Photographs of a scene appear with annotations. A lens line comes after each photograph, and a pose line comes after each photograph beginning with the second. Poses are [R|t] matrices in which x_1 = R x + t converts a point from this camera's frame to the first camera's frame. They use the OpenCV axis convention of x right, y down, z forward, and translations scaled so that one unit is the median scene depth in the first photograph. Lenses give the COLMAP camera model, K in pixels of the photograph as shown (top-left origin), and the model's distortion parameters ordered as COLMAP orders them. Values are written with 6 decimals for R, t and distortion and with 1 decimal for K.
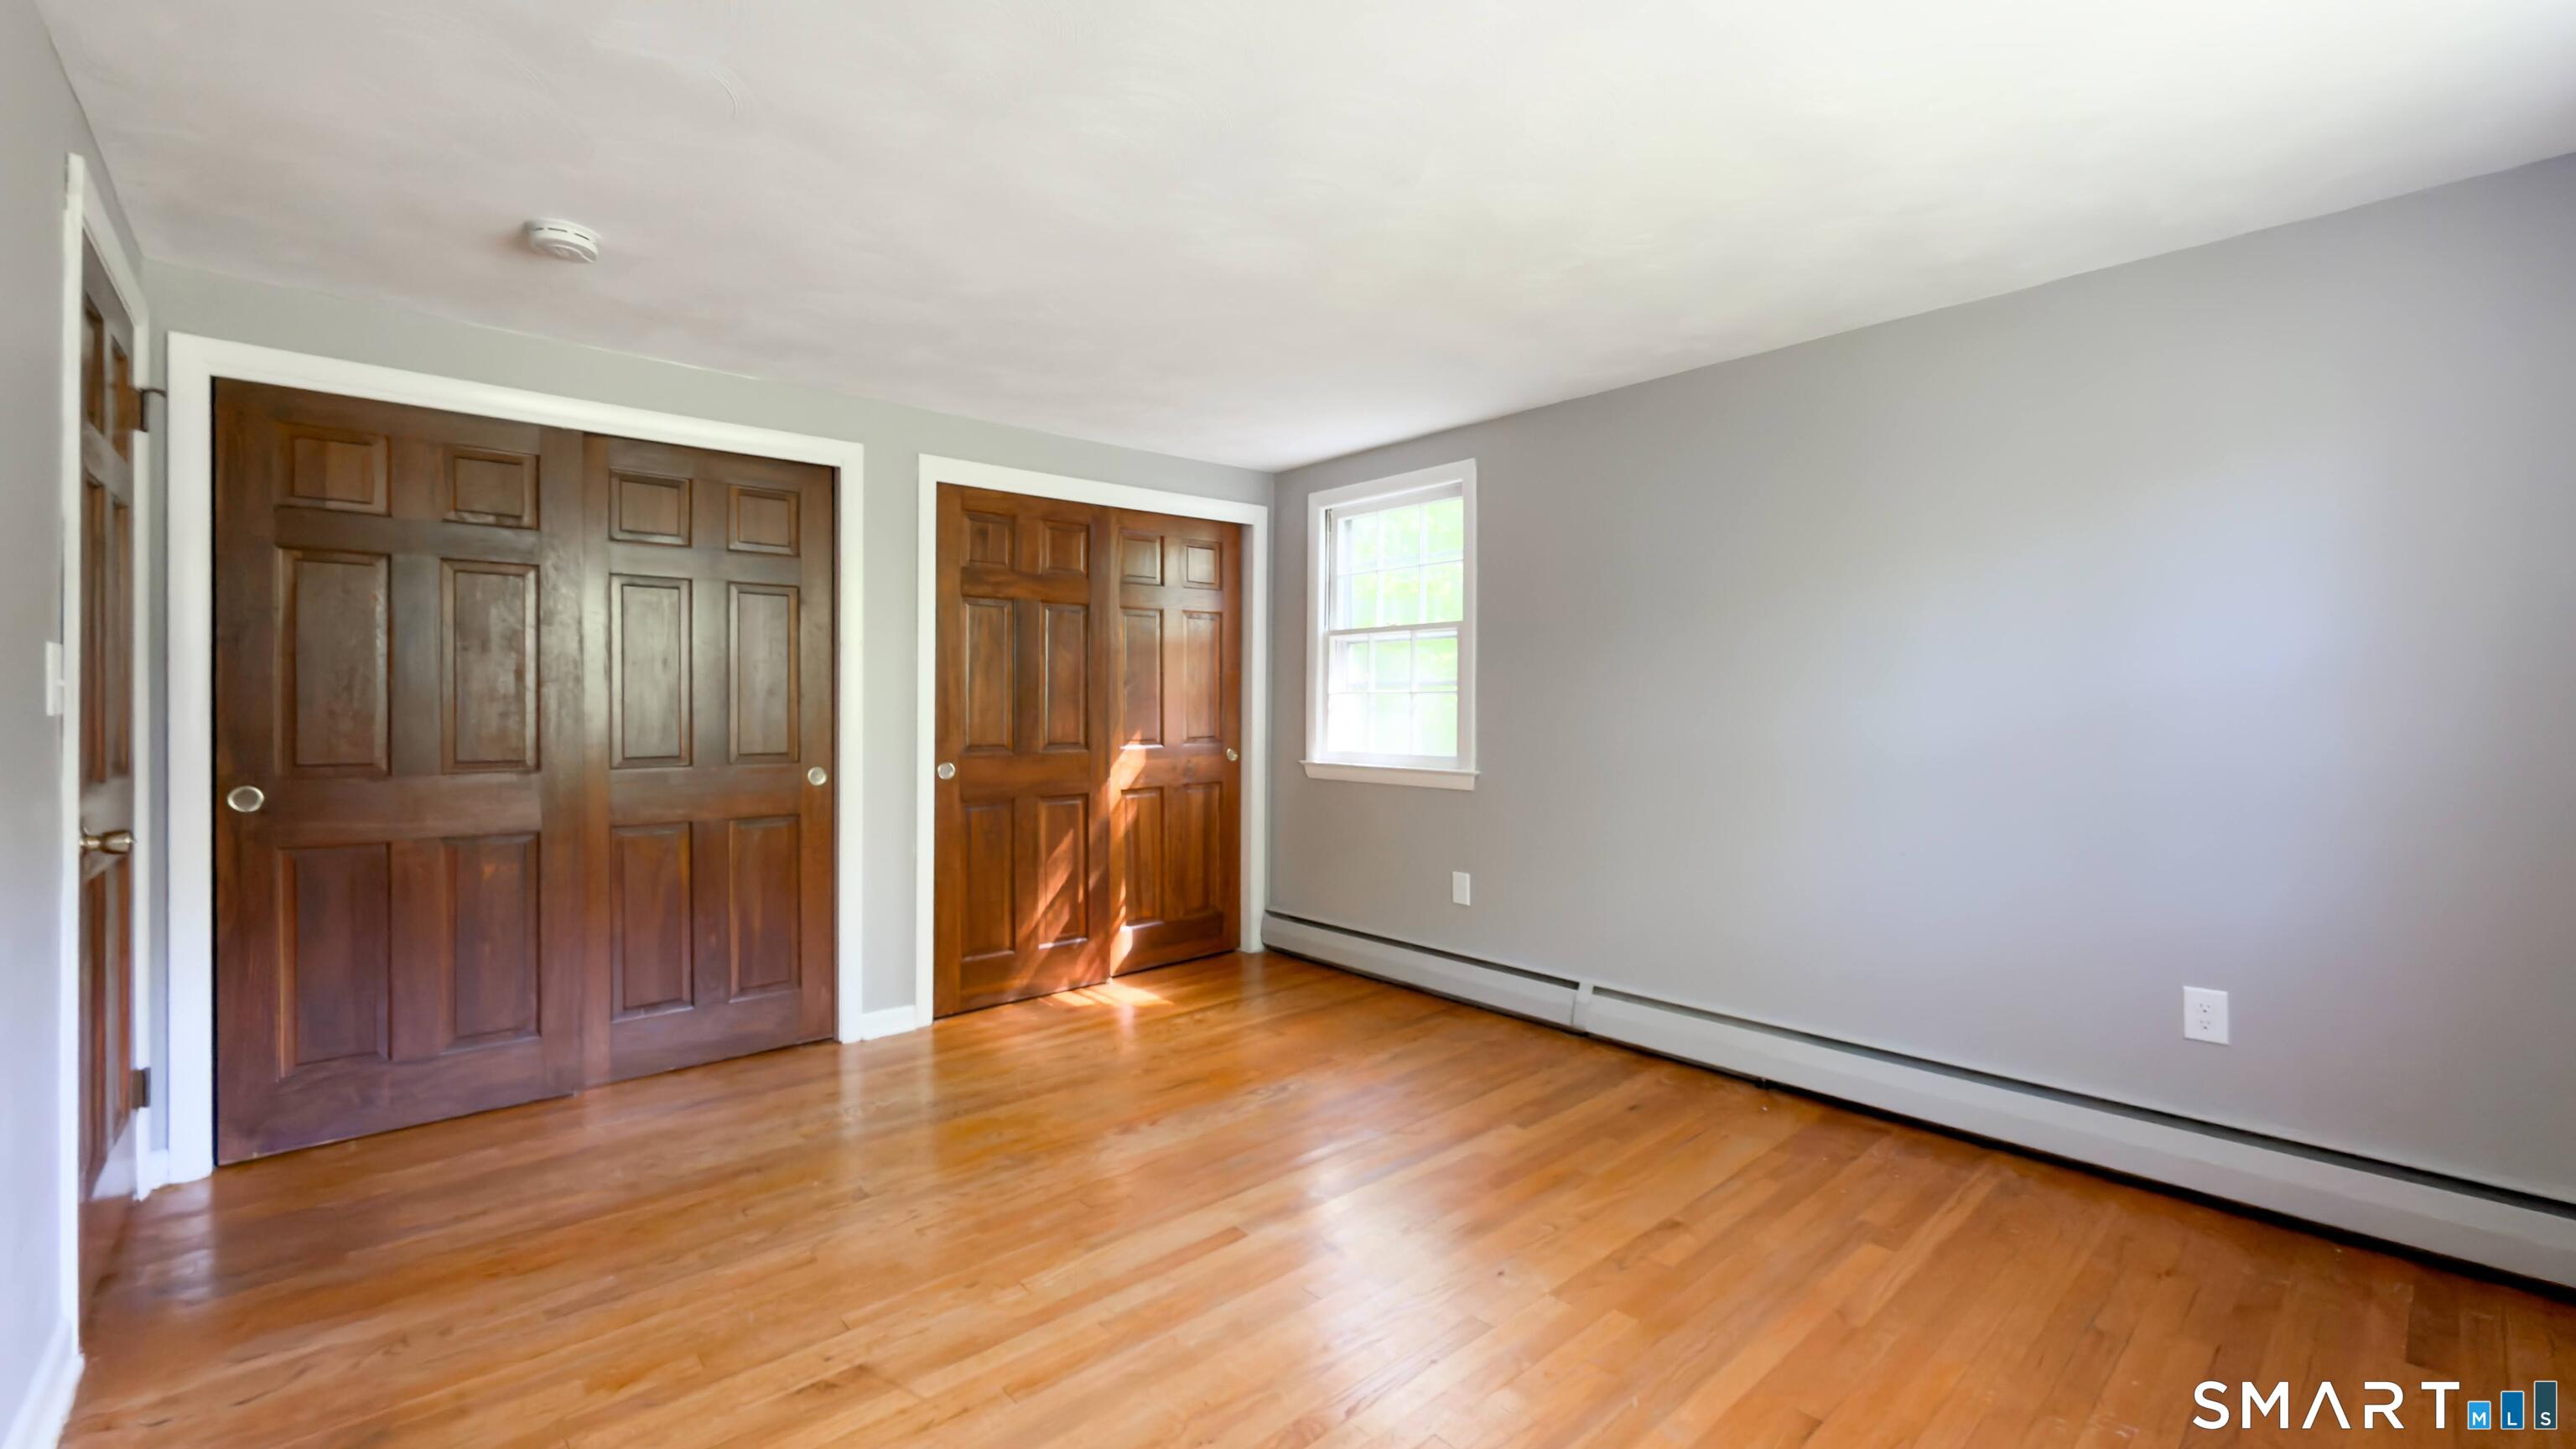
lens RADIAL K [[1057.4, 0, 1274.8], [0, 1057.4, 722.7], [0, 0, 1]] dist [-0.000320, -0.000262]
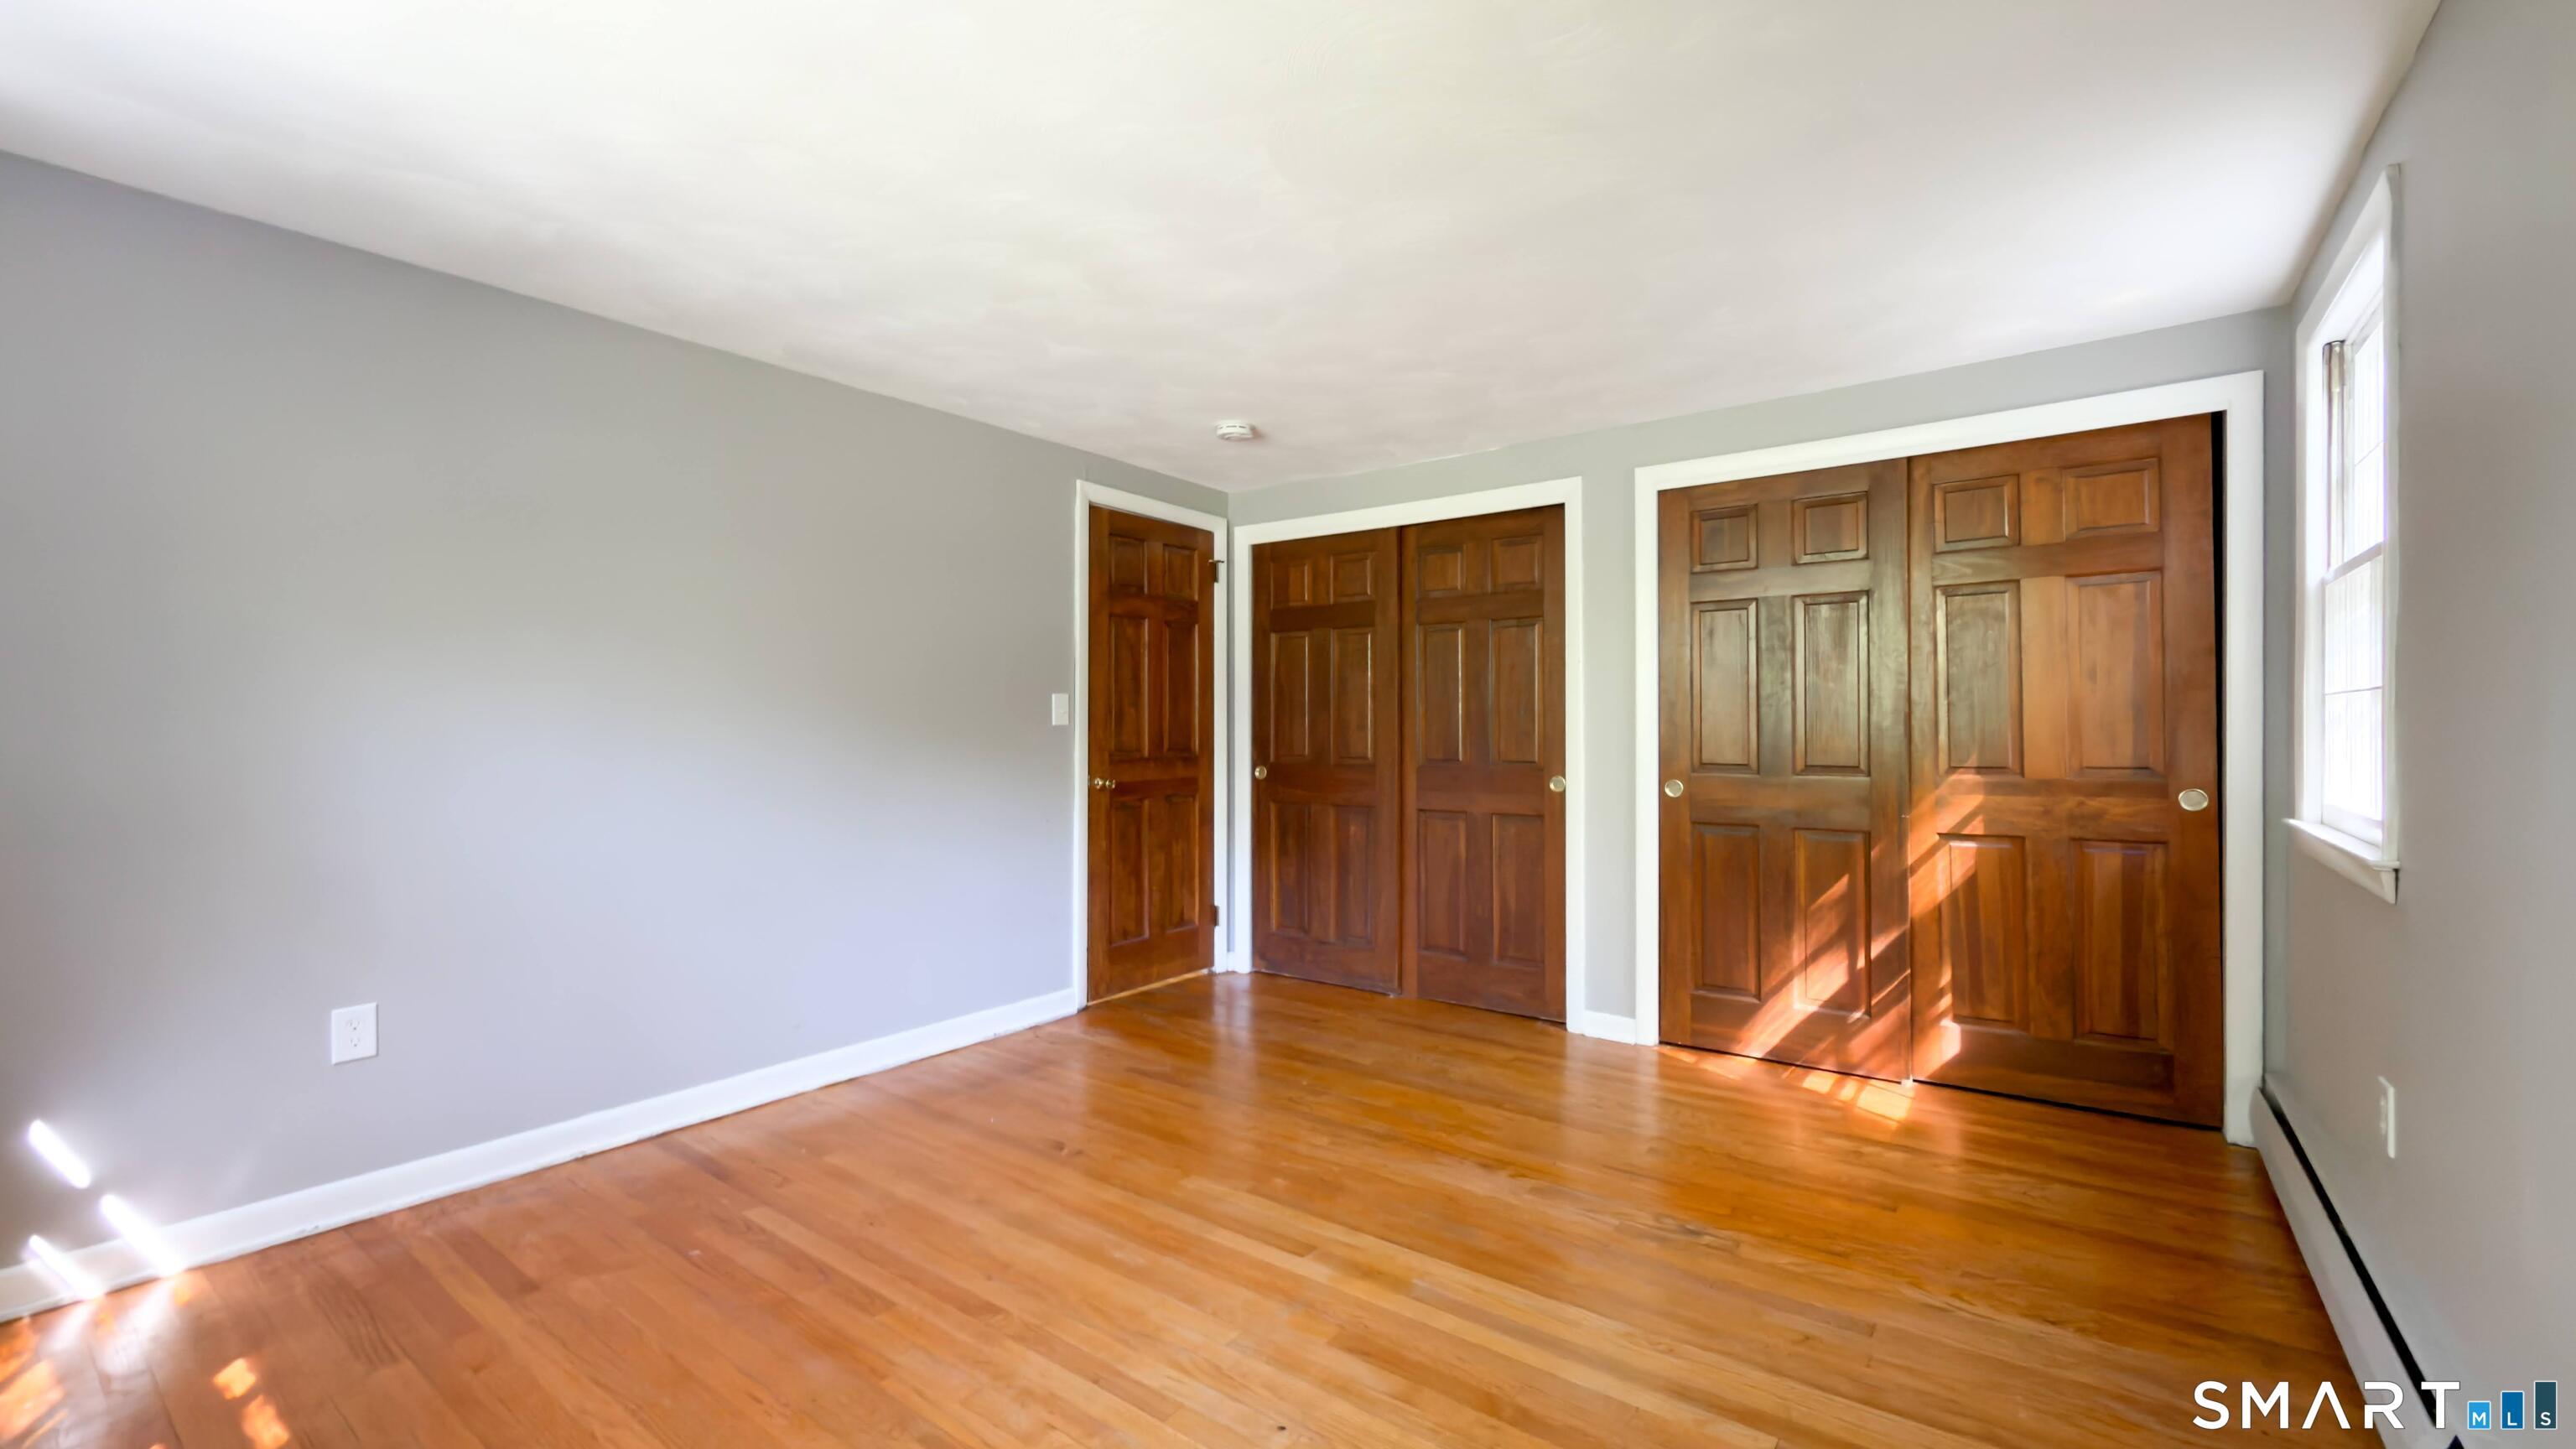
lens RADIAL K [[1057.4, 0, 1274.8], [0, 1057.4, 722.7], [0, 0, 1]] dist [-0.000320, -0.000262]
pose [[0.193180, 0.003352, -0.981158, 0.534619], [-0.010042, 0.999949, 0.001439, -0.011587], [0.981112, 0.009575, 0.193204, 0.437751]]
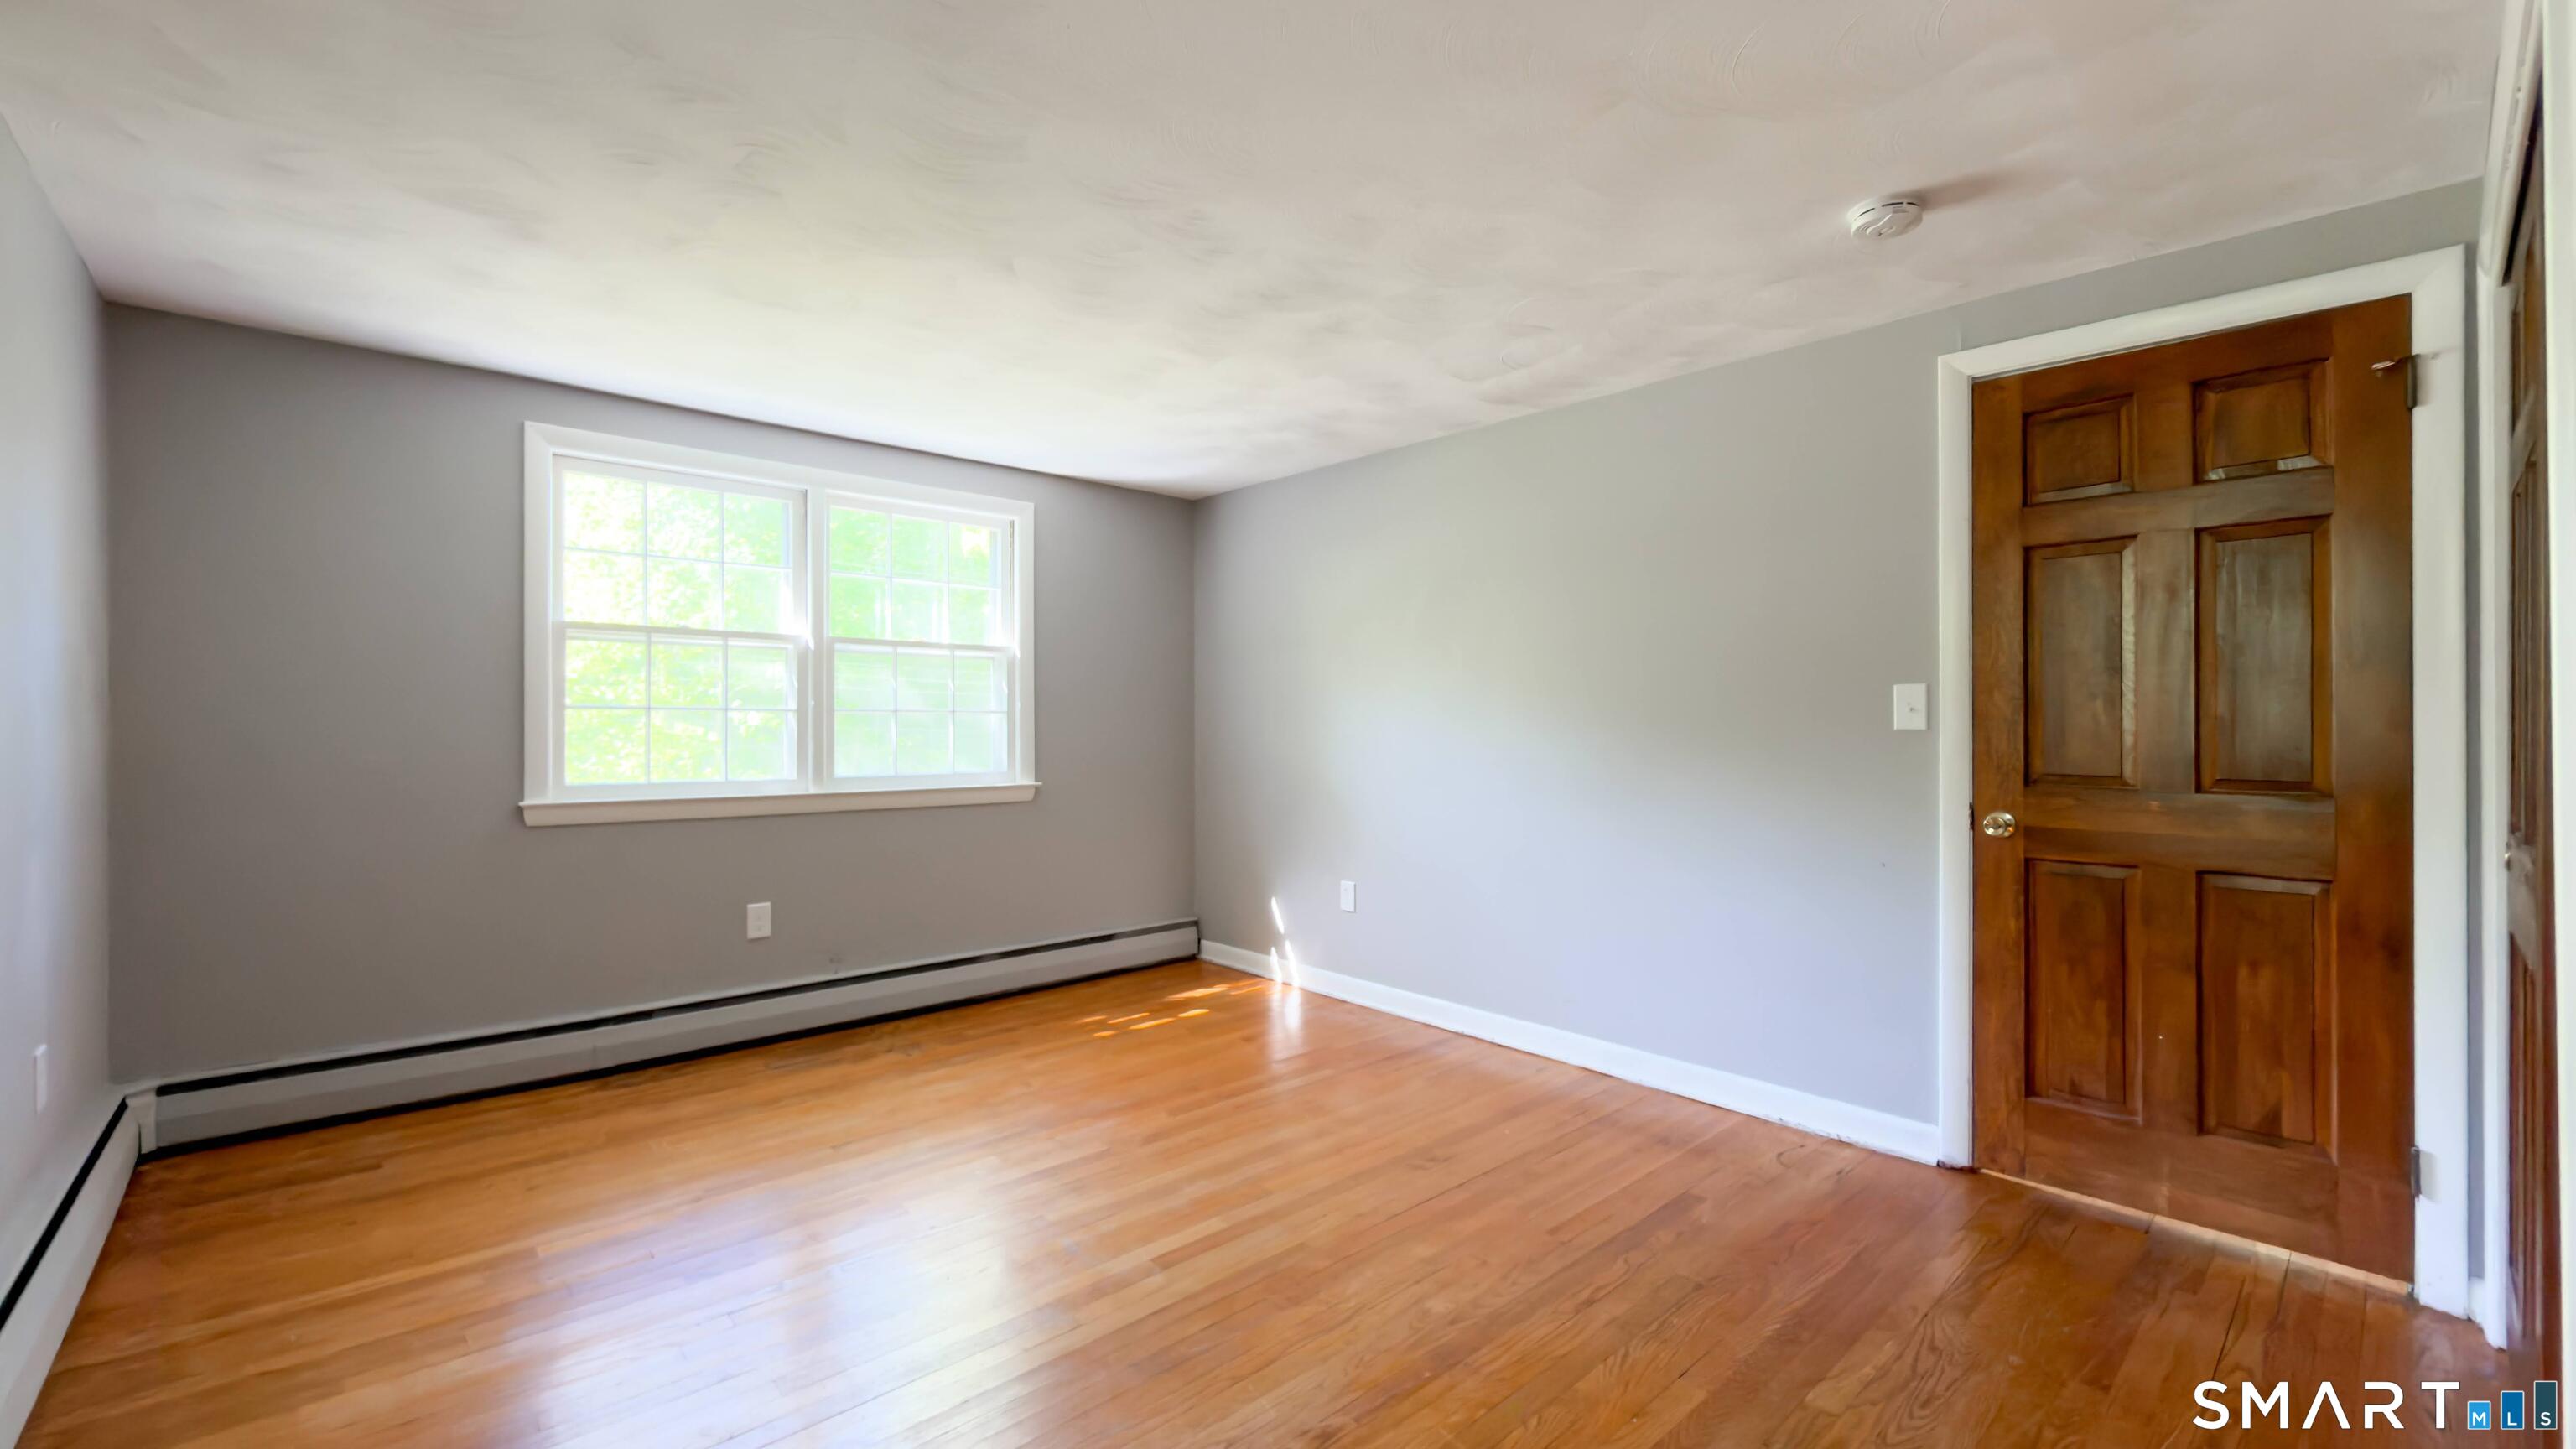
lens RADIAL K [[1057.4, 0, 1274.8], [0, 1057.4, 722.7], [0, 0, 1]] dist [-0.000320, -0.000262]
pose [[-0.999875, 0.004664, 0.015137, -0.091616], [0.004771, 0.999964, 0.007044, -0.017585], [-0.015103, 0.007116, -0.999861, 1.128377]]
